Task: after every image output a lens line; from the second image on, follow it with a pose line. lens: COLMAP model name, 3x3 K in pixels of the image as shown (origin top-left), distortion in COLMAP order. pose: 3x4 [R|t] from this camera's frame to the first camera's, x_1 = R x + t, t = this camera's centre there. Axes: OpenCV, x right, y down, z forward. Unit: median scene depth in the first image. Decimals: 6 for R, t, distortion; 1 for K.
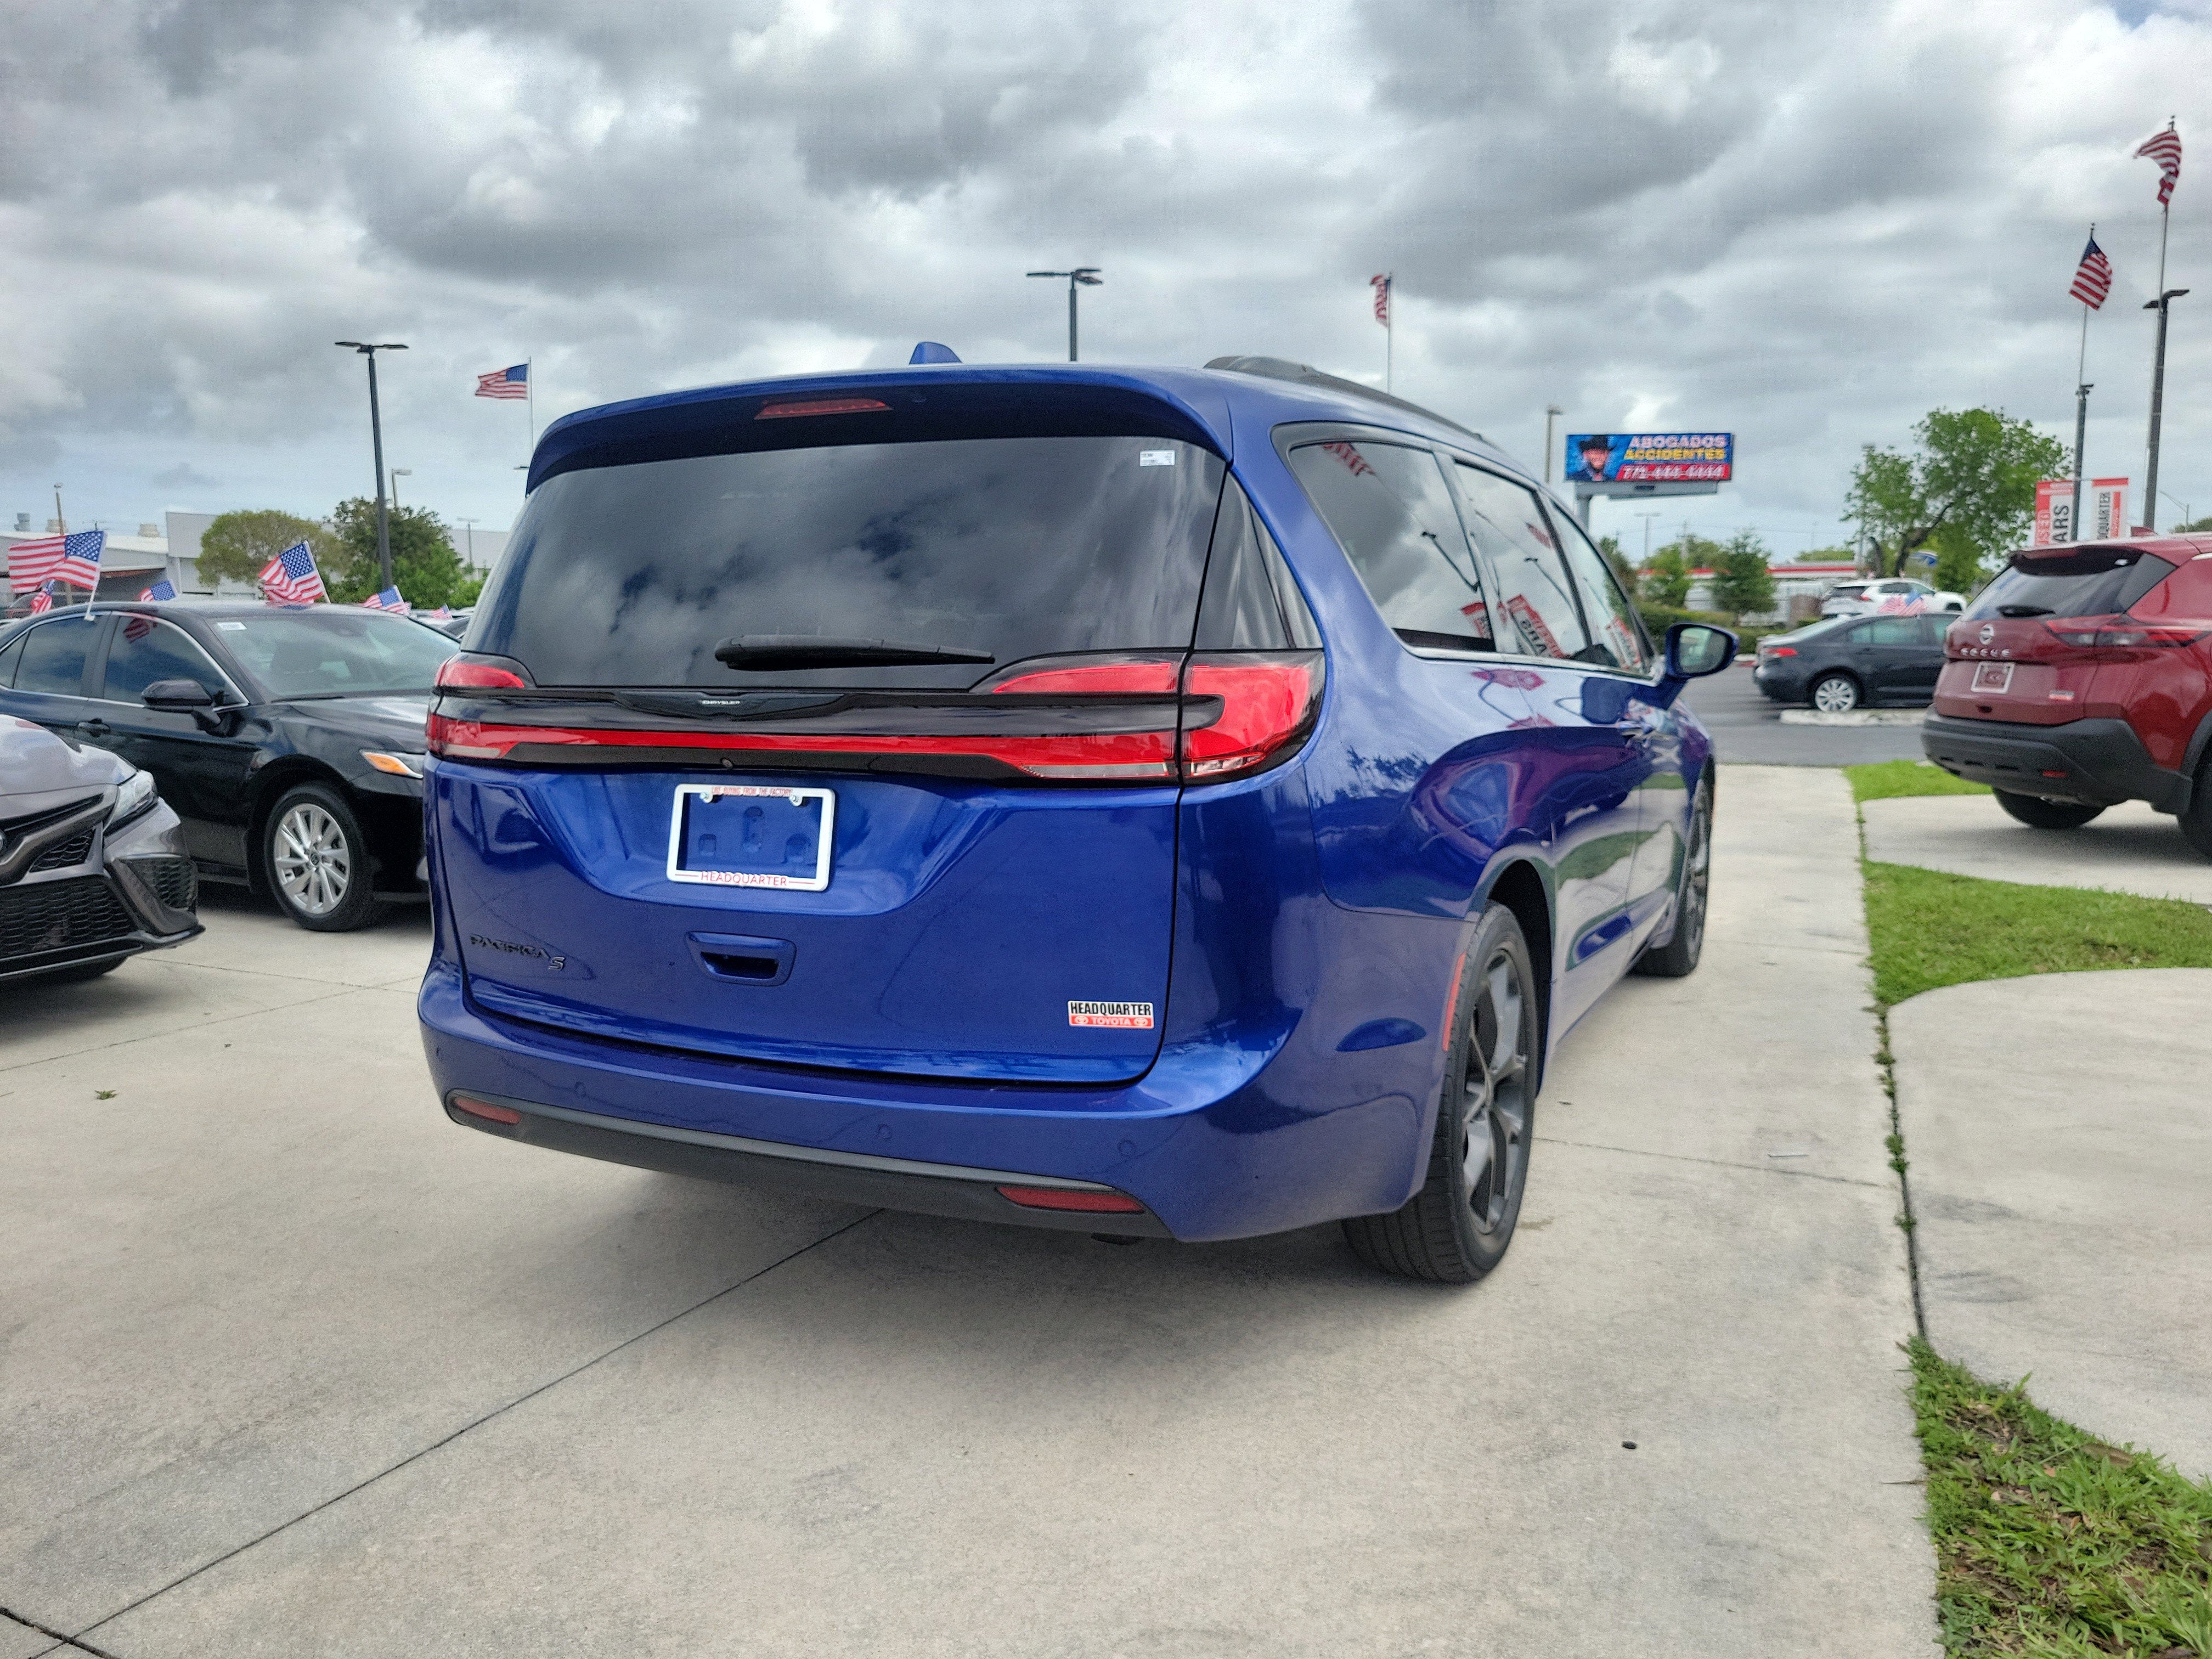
lens RADIAL K [[1690.3, 0, 1096.5], [0, 1690.3, 822.7], [0, 0, 1]] dist [0.026720, -0.008515]
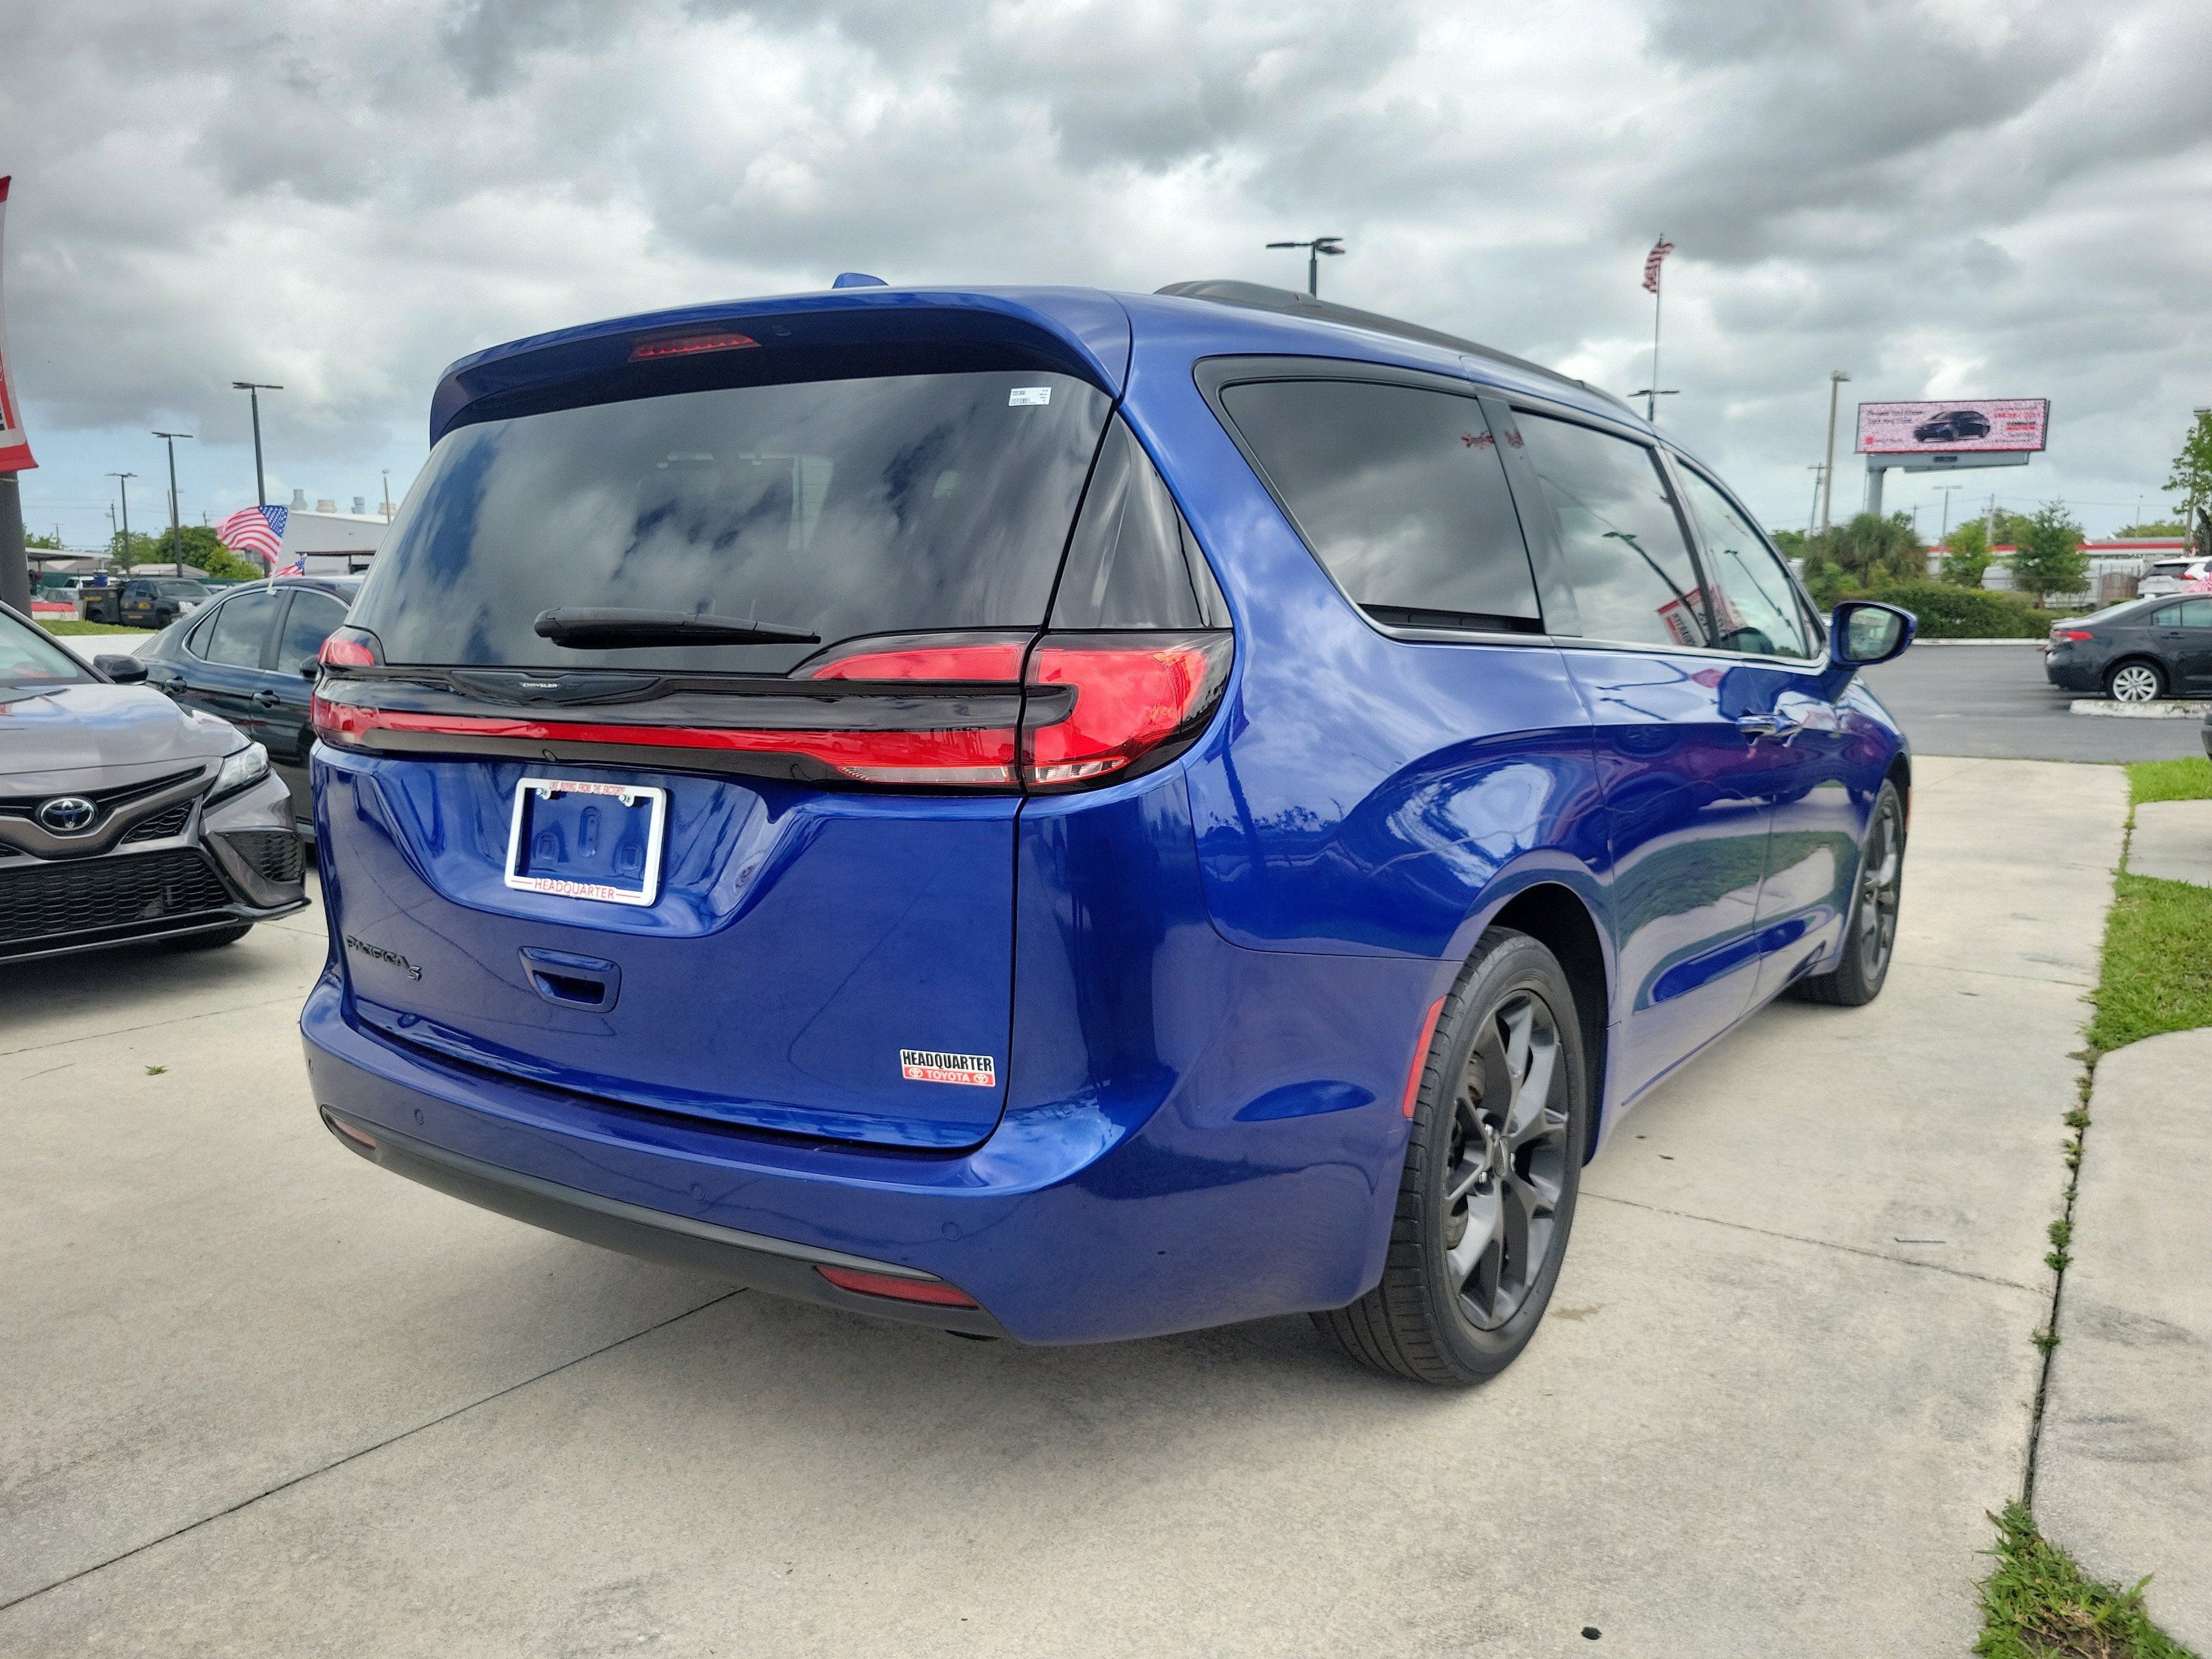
lens RADIAL K [[1676.8, 0, 1115.2], [0, 1676.8, 828.8], [0, 0, 1]] dist [0.032380, -0.020361]
pose [[0.989602, 0.023243, -0.141940, 0.153051], [-0.020818, 0.999611, 0.018551, -0.015763], [0.142316, -0.015403, 0.989701, 0.148491]]
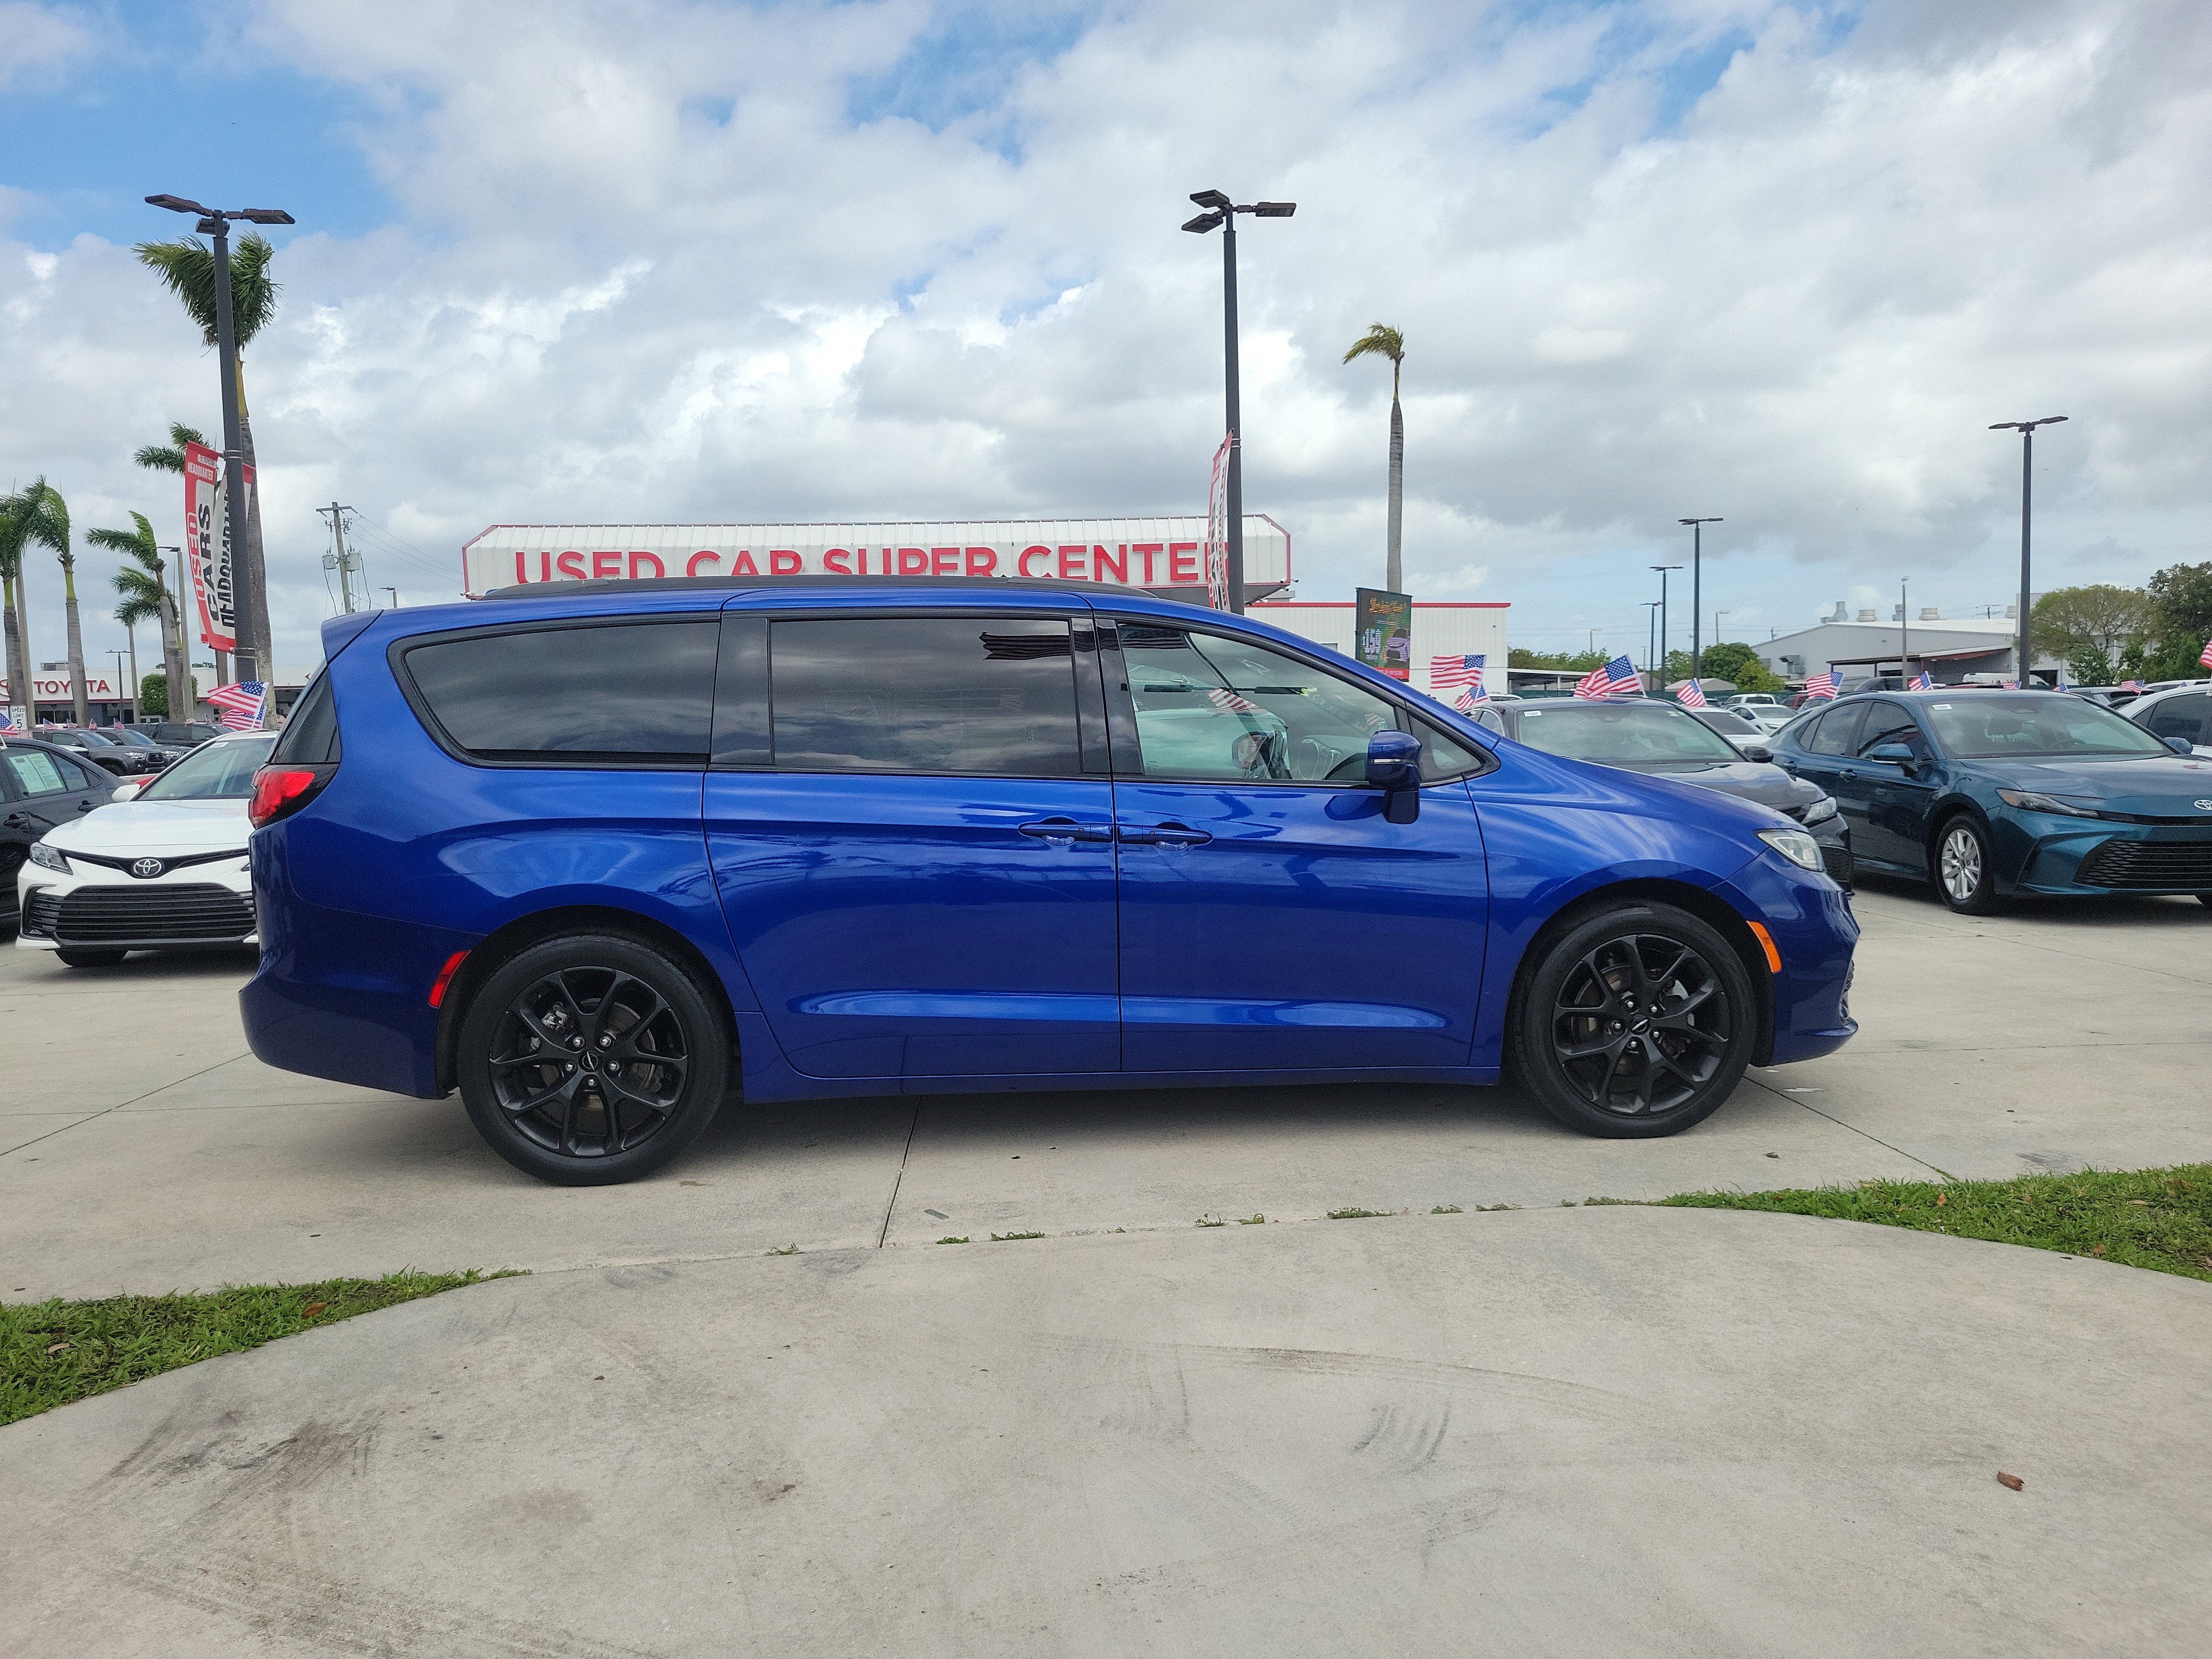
lens RADIAL K [[1688.7, 0, 1106.0], [0, 1688.7, 829.5], [0, 0, 1]] dist [0.040856, -0.001617]
pose [[0.510360, 0.048589, -0.858587, 1.682311], [-0.083864, 0.996456, 0.006541, -0.088956], [0.855862, 0.068667, 0.512626, 0.602469]]
